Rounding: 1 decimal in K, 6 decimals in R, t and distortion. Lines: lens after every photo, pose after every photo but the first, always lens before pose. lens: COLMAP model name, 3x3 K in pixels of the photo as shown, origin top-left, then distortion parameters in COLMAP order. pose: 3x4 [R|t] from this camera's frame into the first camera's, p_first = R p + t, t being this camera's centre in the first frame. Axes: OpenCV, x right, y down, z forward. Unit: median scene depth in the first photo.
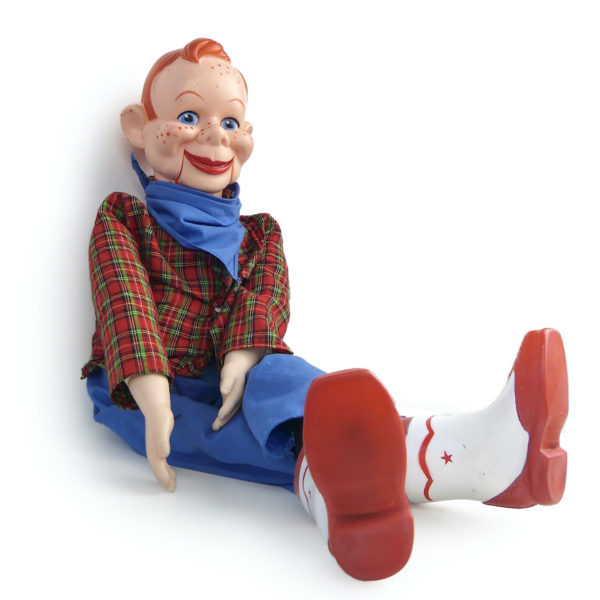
lens RADIAL K [[769.3, 0, 306.2], [0, 769.3, 299.8], [0, 0, 1]] dist [0.009153, 0.000000]
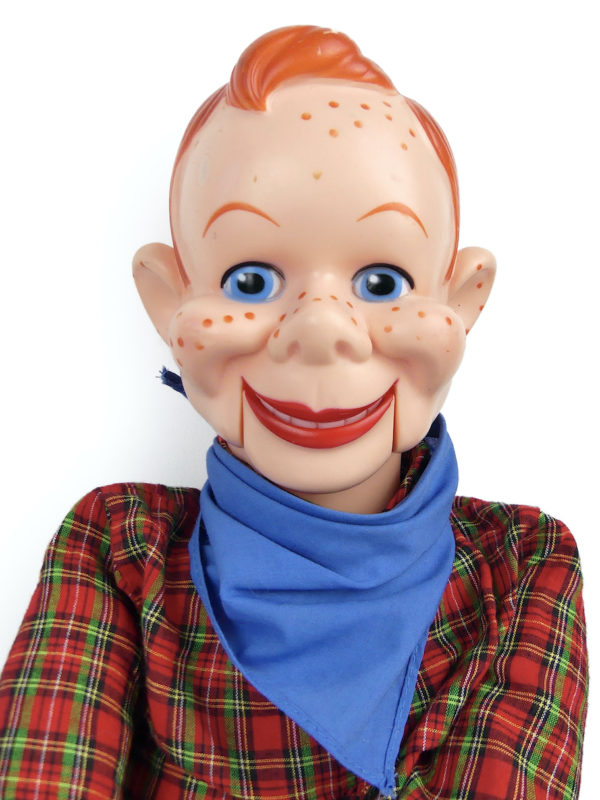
lens RADIAL K [[796.4, 0, 336.2], [0, 796.4, 439.5], [0, 0, 1]] dist [-0.027573, 0.000000]
pose [[0.885253, 0.025154, -0.464430, 0.042915], [0.020676, 0.995421, 0.093324, -0.199996], [0.464651, -0.092218, 0.880679, 0.708220]]
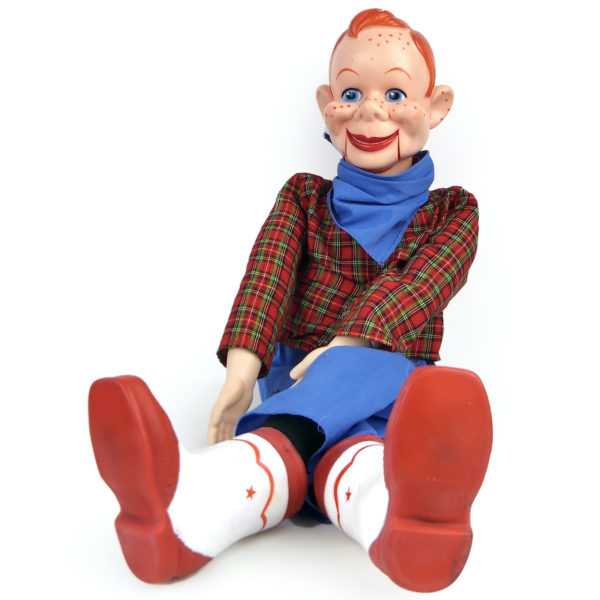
lens RADIAL K [[769.3, 0, 305.2], [0, 769.3, 288.4], [0, 0, 1]] dist [0.009153, 0.000000]
pose [[0.704827, 0.075697, -0.705329, 0.522498], [-0.027502, 0.996459, 0.079459, -0.066307], [0.708846, -0.036607, 0.704413, 0.254210]]
